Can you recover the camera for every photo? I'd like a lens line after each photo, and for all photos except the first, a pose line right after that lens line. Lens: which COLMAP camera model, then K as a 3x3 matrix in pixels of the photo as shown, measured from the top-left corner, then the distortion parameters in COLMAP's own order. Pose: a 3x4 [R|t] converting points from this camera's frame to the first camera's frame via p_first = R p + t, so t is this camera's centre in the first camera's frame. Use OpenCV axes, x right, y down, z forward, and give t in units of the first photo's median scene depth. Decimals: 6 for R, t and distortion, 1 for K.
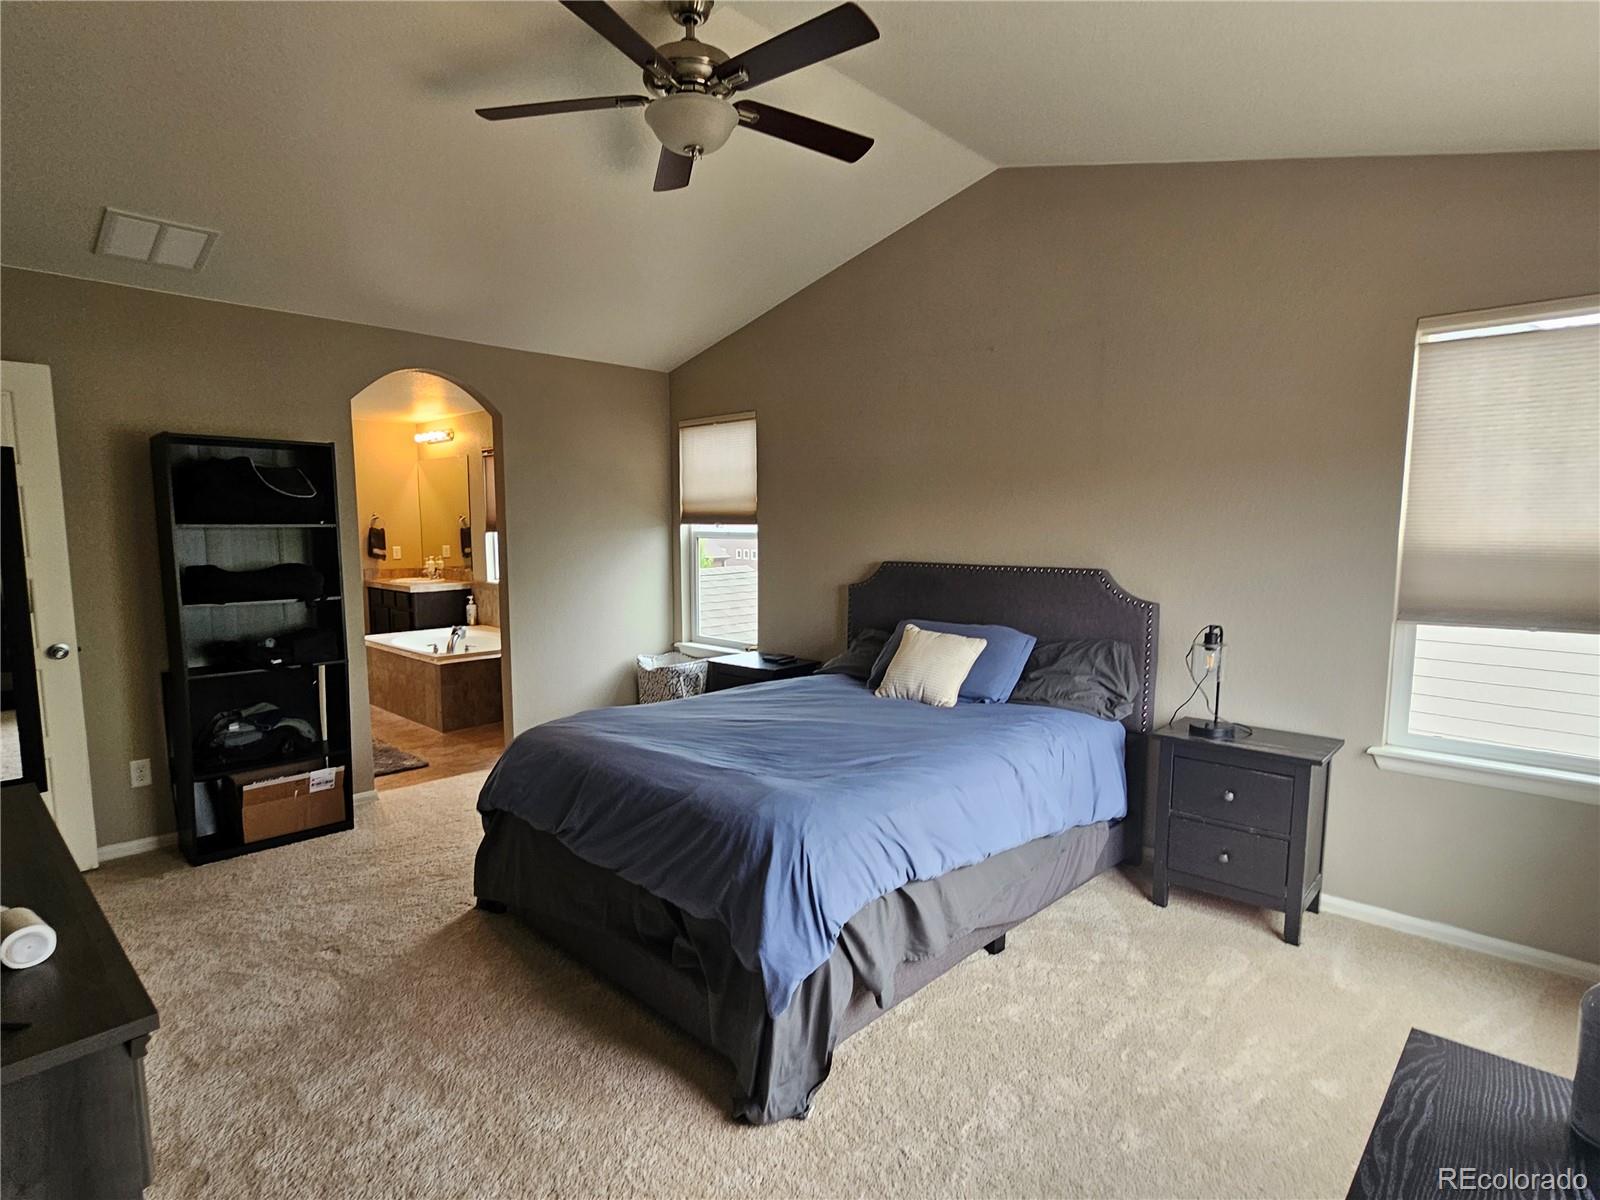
lens RADIAL K [[836.8, 0, 799.7], [0, 836.8, 612.0], [0, 0, 1]] dist [0.017277, 0.000390]
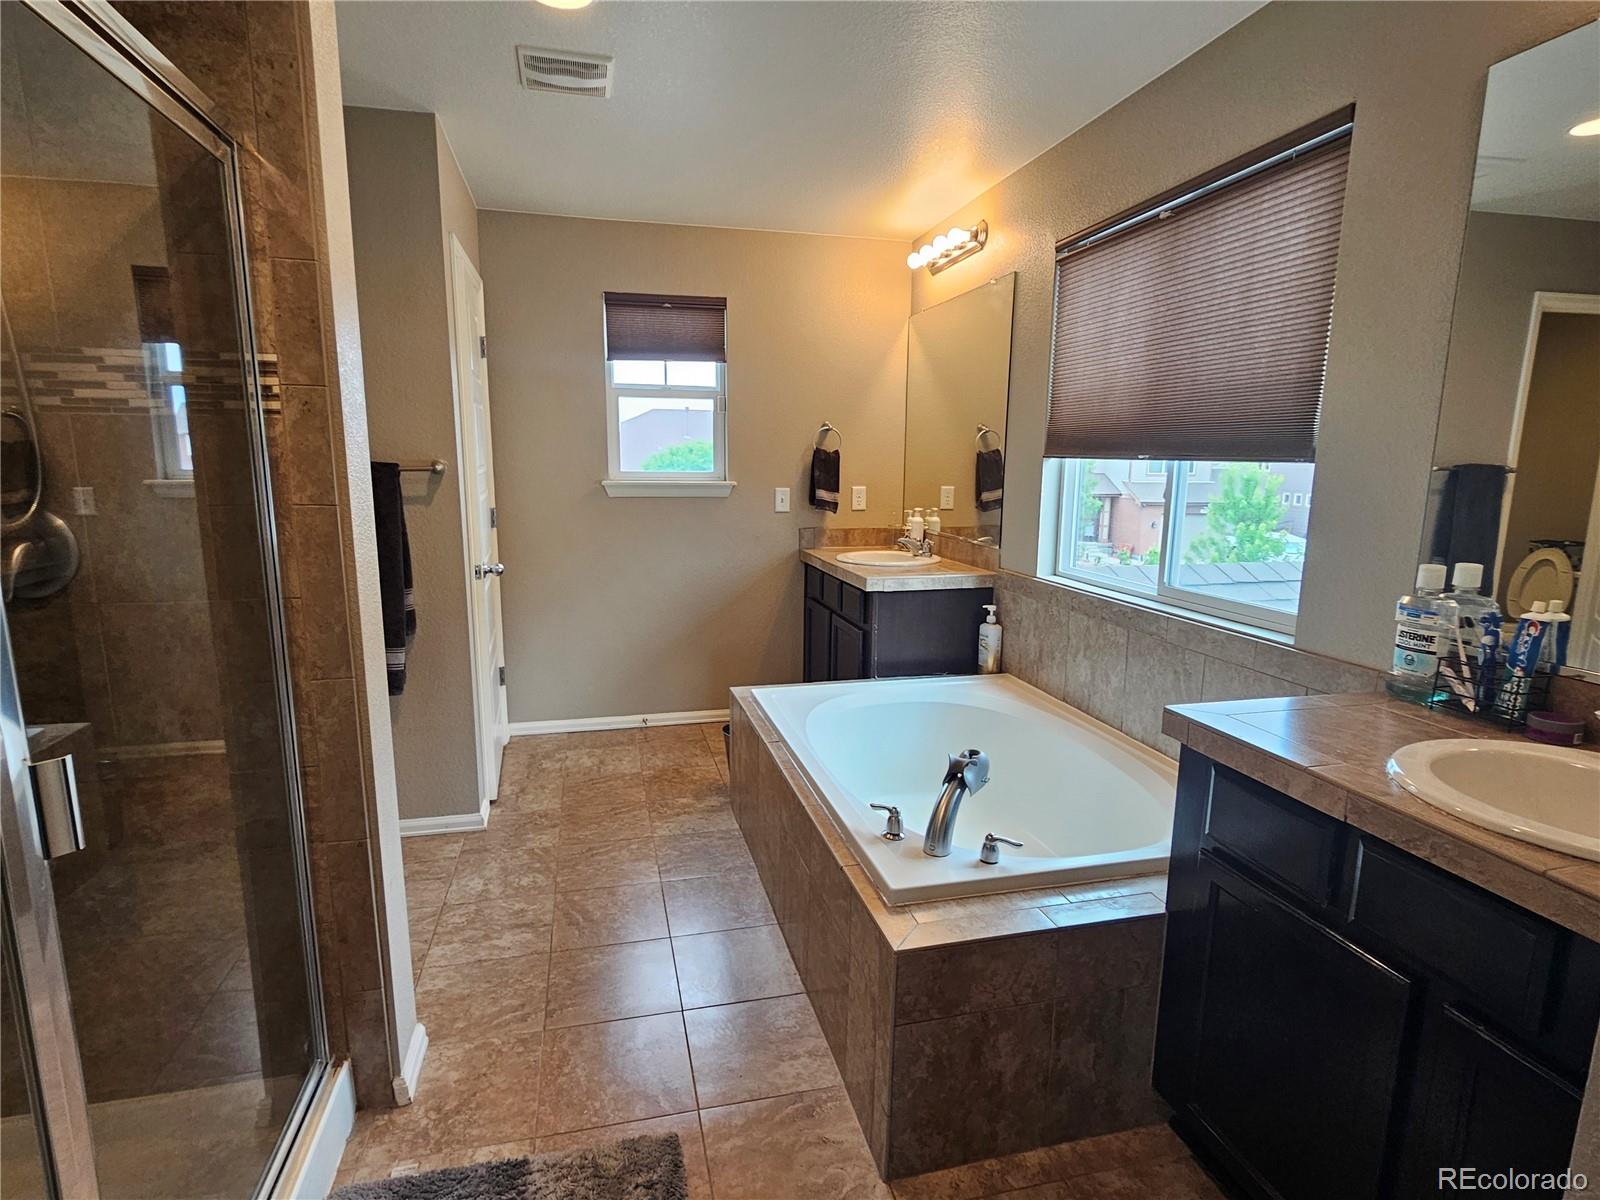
lens RADIAL K [[836.8, 0, 792.3], [0, 836.8, 604.5], [0, 0, 1]] dist [0.017277, 0.000390]
pose [[0.838399, 0.101461, -0.535531, -0.238453], [-0.066787, 0.994241, 0.083809, -0.047438], [0.540950, -0.034499, 0.840347, 0.560352]]
